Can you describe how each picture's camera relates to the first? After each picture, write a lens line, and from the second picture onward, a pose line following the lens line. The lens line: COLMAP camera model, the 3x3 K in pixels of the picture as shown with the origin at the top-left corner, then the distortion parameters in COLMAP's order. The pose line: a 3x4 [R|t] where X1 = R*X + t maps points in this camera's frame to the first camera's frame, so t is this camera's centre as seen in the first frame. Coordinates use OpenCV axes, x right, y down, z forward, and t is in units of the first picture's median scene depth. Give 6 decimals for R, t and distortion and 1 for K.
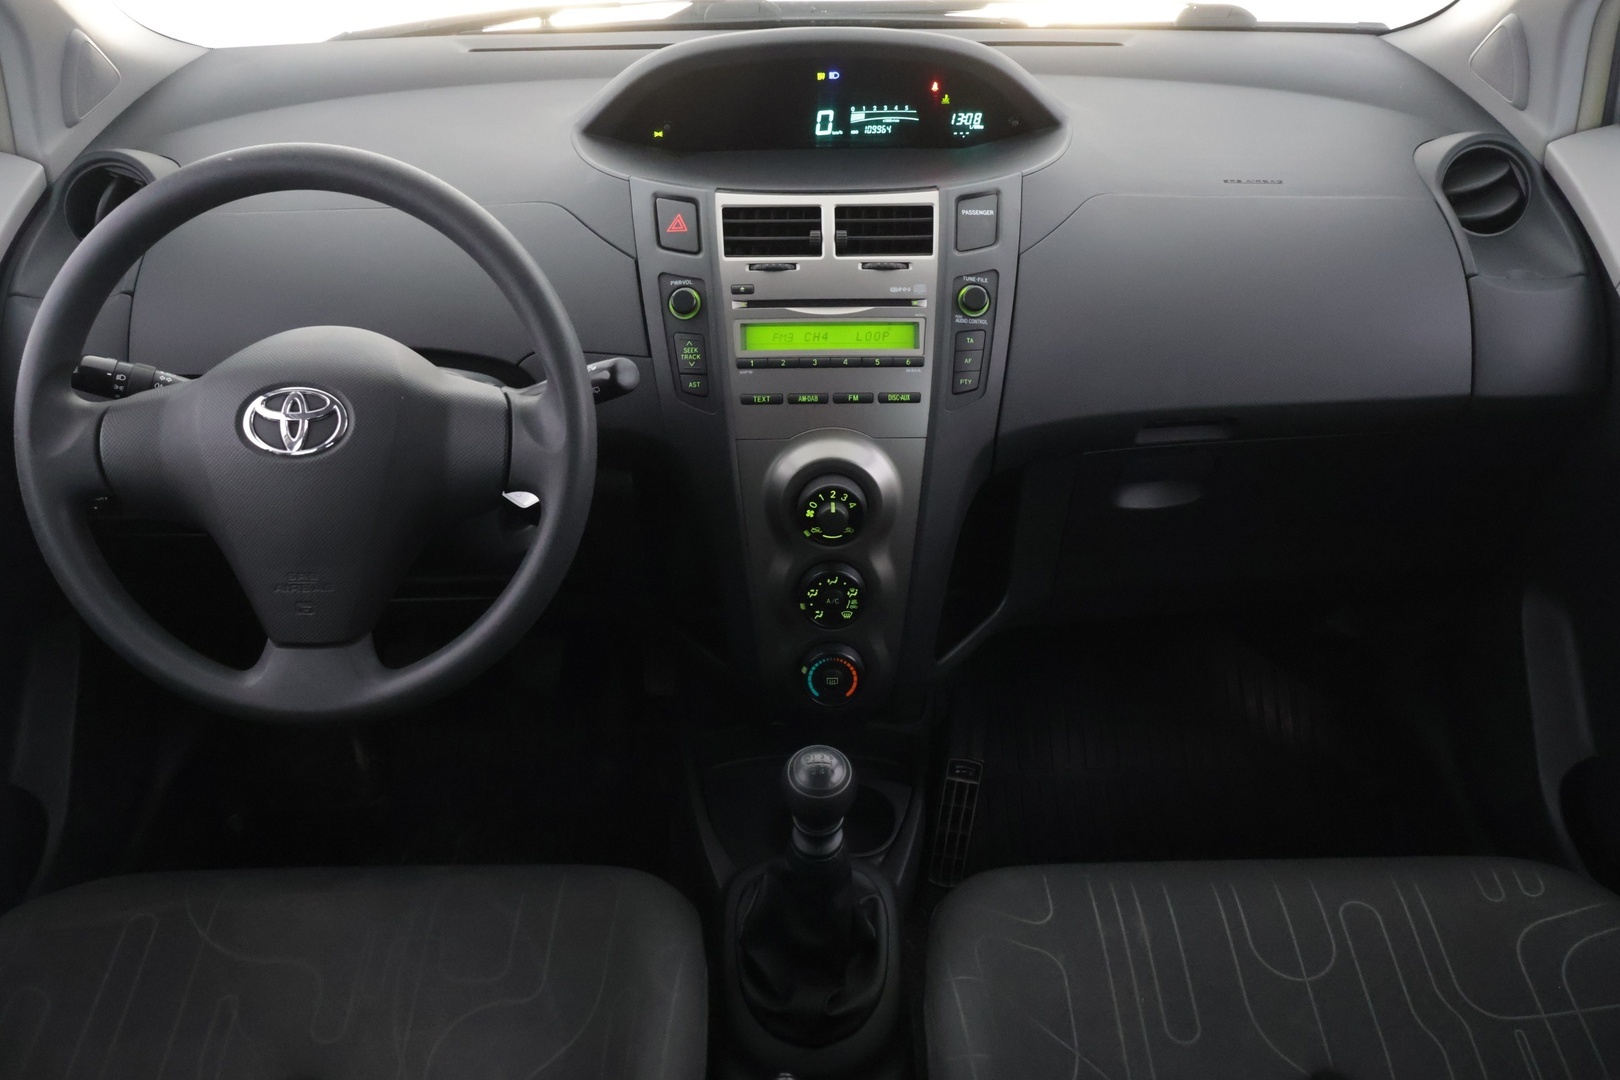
lens RADIAL K [[1351.6, 0, 809.4], [0, 1351.6, 525.2], [0, 0, 1]] dist [-0.007326, 0.018507]
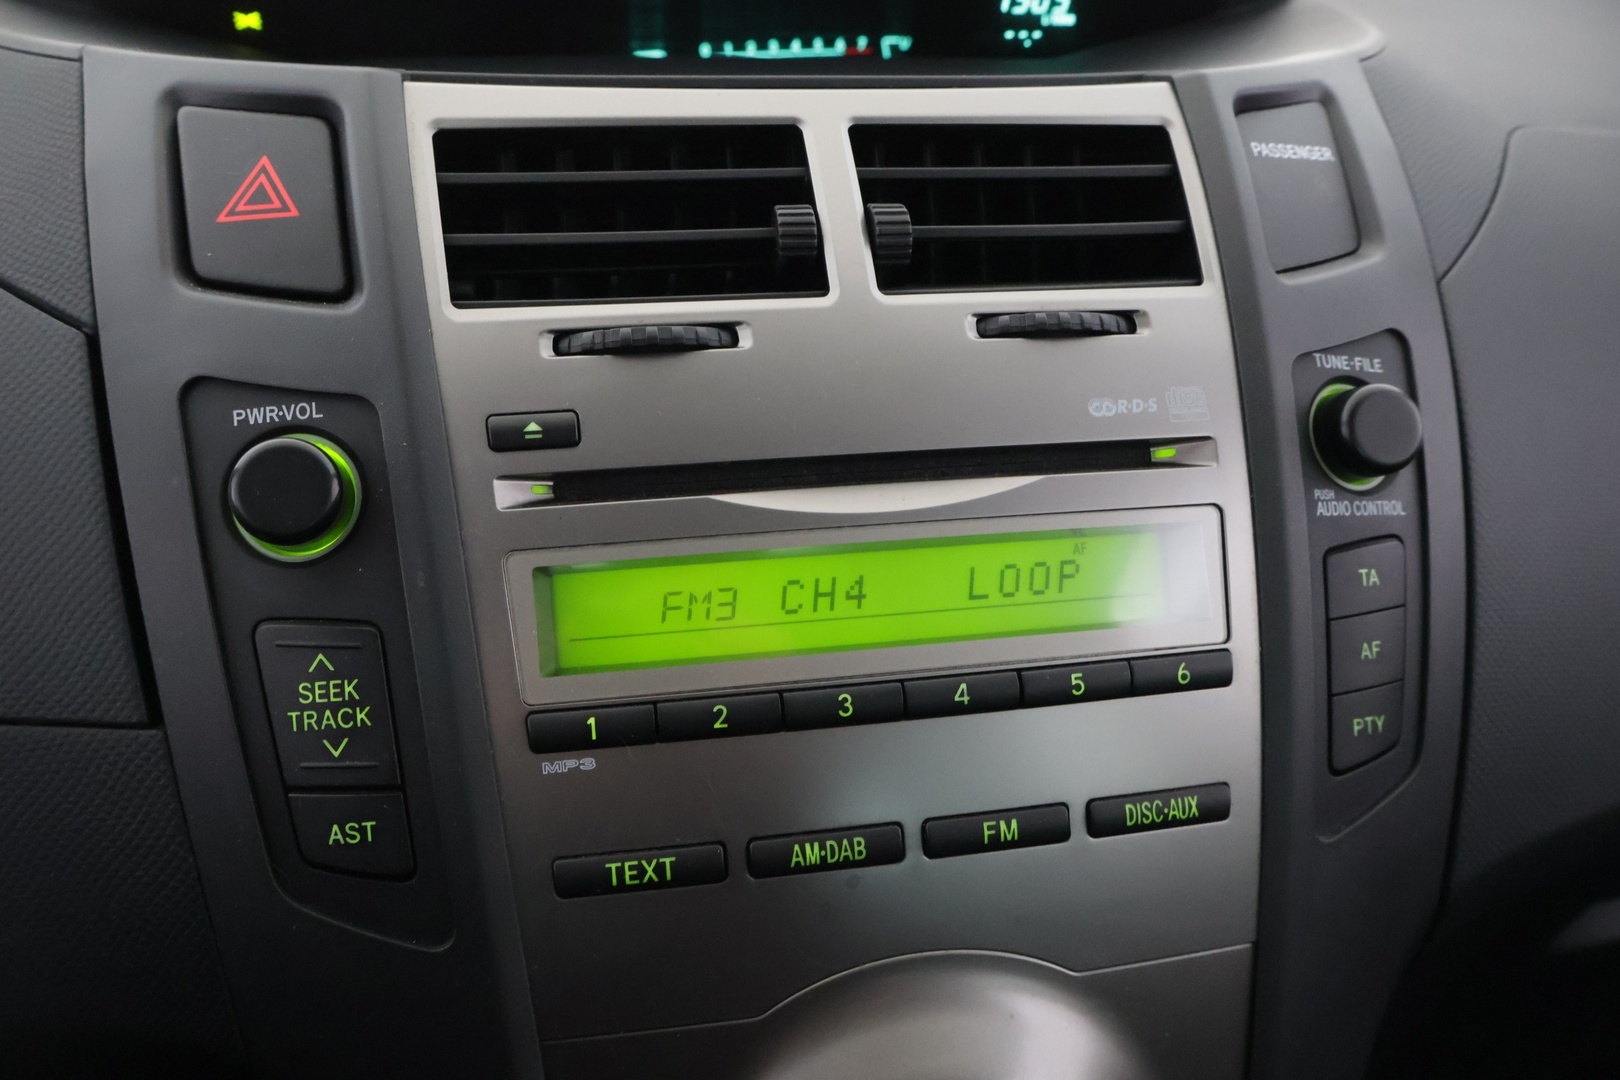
lens RADIAL K [[1351.6, 0, 810.7], [0, 1351.6, 547.9], [0, 0, 1]] dist [-0.007326, 0.018507]
pose [[0.979678, -0.059019, 0.191694, -0.048039], [0.073921, 0.994695, -0.071534, -0.129968], [-0.186456, 0.084251, 0.978844, 0.740003]]
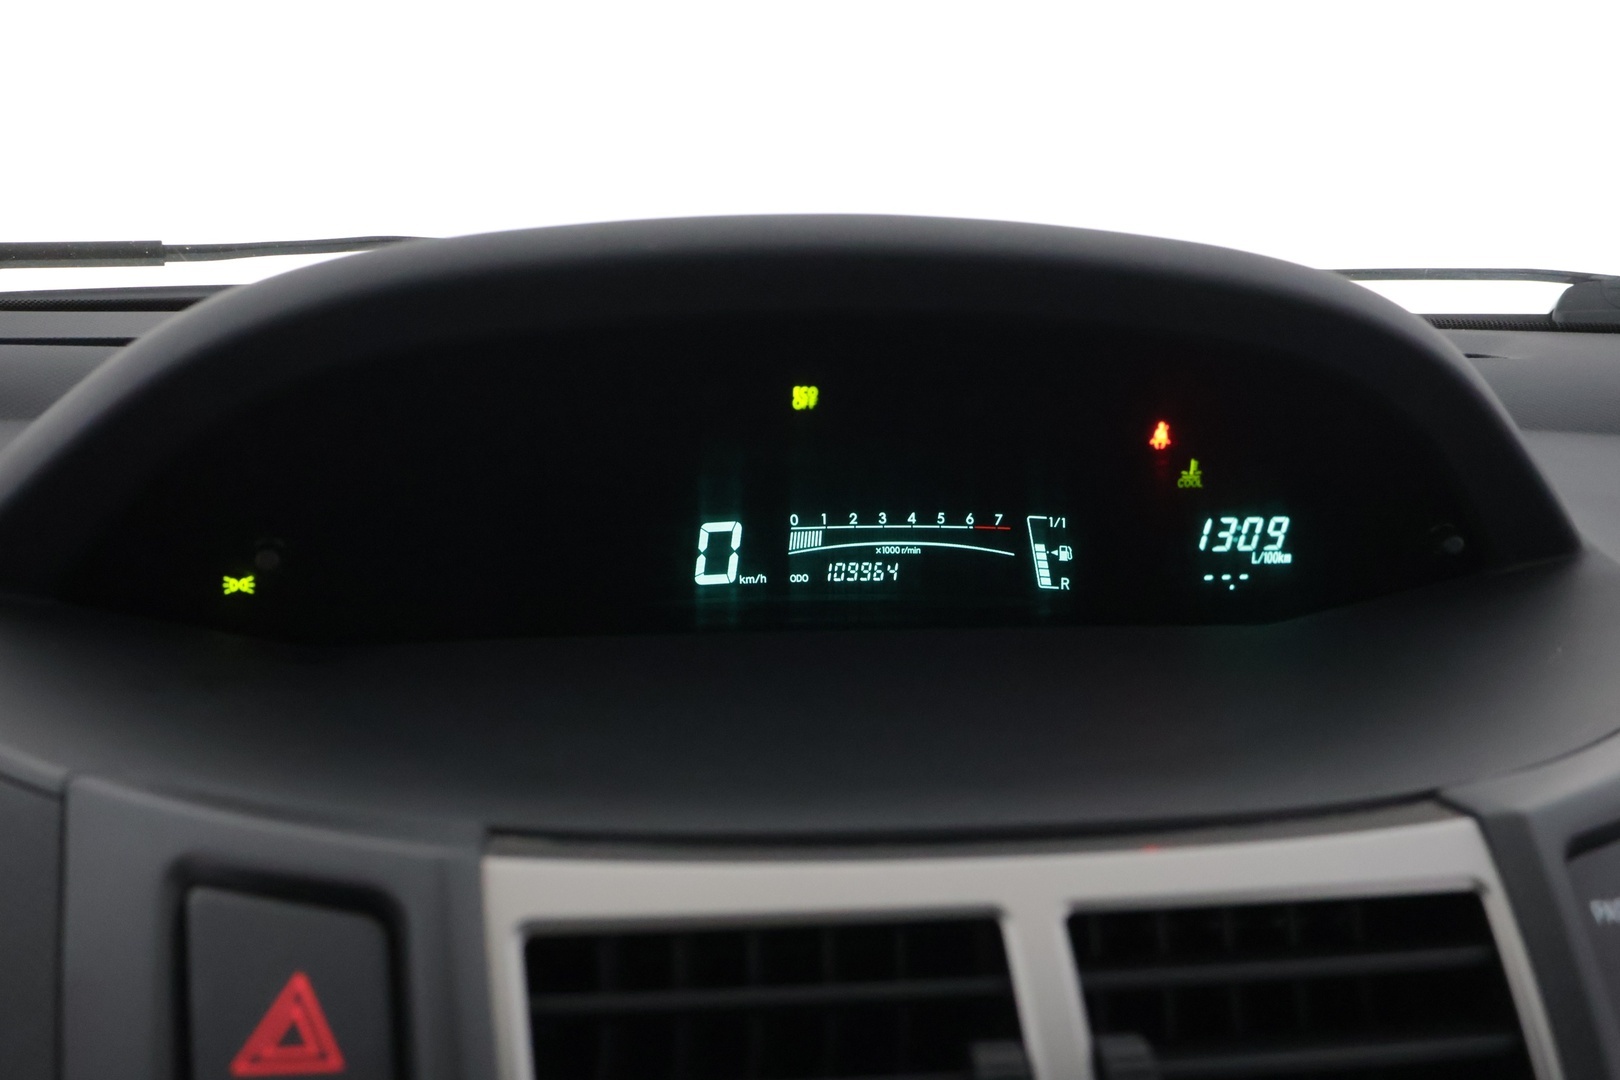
lens RADIAL K [[1834.5, 0, 812.8], [0, 1834.5, 537.0], [0, 0, 1]] dist [-0.009938, 0.000000]
pose [[0.985025, -0.001427, 0.172406, -0.069445], [0.053426, 0.953271, -0.297355, -0.210260], [-0.163926, 0.302113, 0.939072, 0.725068]]
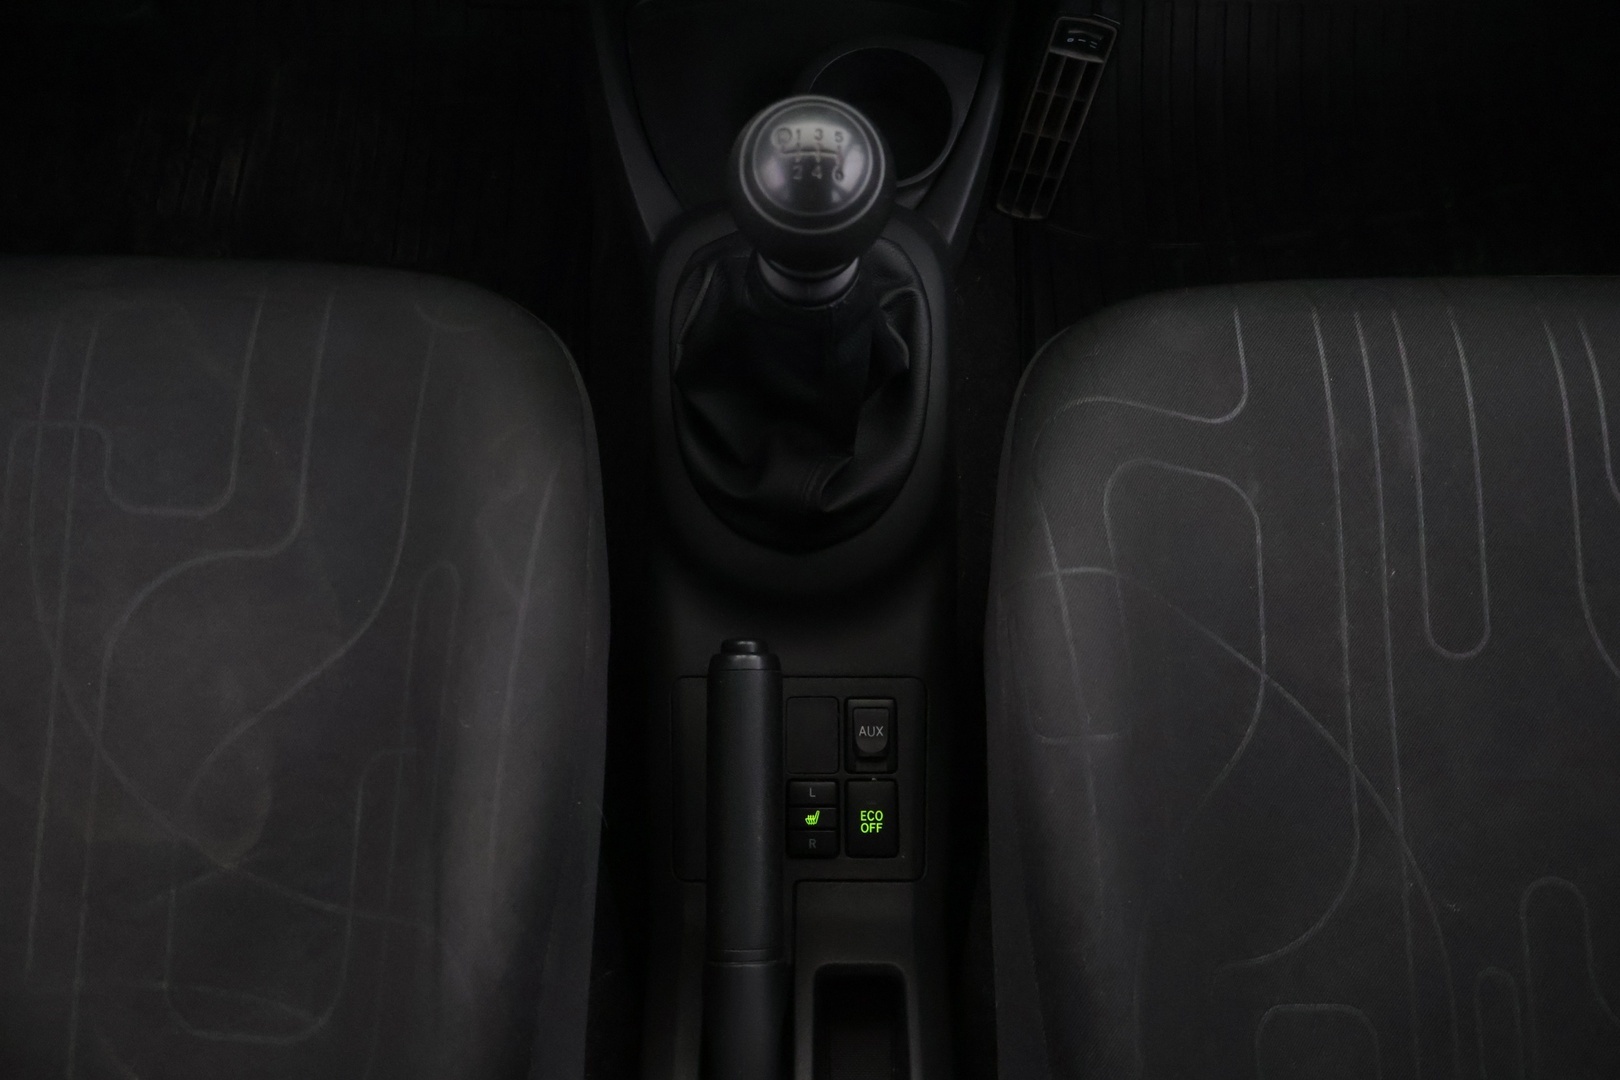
lens RADIAL K [[1351.6, 0, 818.6], [0, 1351.6, 529.3], [0, 0, 1]] dist [-0.007326, 0.018507]
pose [[0.999773, 0.021164, 0.002392, 0.009812], [-0.018266, 0.794245, 0.607323, 0.006345], [0.010954, -0.607229, 0.794452, 0.496858]]
